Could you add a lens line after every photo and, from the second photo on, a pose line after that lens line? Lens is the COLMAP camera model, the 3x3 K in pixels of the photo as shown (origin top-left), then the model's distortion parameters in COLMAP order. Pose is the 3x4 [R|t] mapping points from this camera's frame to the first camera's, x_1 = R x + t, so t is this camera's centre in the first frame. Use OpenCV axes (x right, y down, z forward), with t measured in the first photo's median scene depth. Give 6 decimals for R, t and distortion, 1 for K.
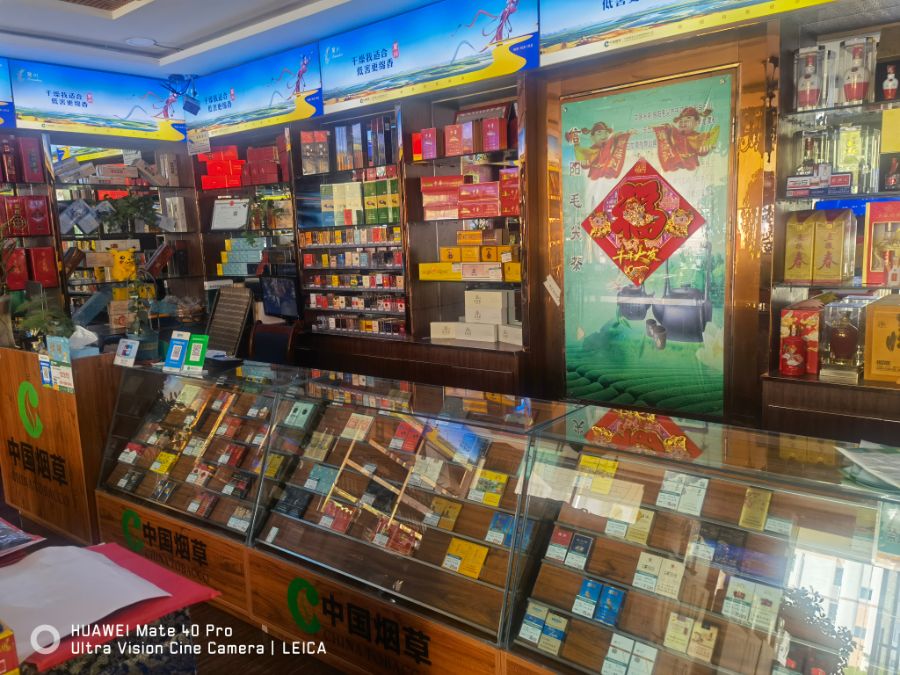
lens RADIAL K [[696.1, 0, 450.0], [0, 696.1, 337.5], [0, 0, 1]] dist [0.093725, 0.001085]
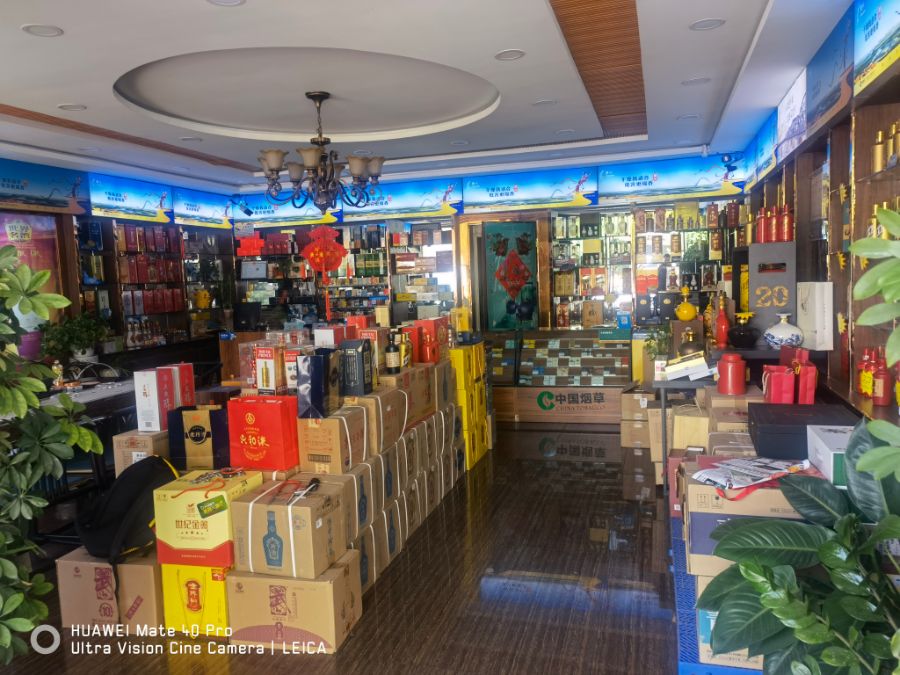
lens RADIAL K [[695.9, 0, 450.0], [0, 695.9, 337.5], [0, 0, 1]] dist [-0.004807, -0.006538]
pose [[0.912466, -0.025231, 0.408374, -0.611727], [0.061446, 0.995228, -0.075806, 0.158216], [-0.404512, 0.094264, 0.909662, -0.776595]]
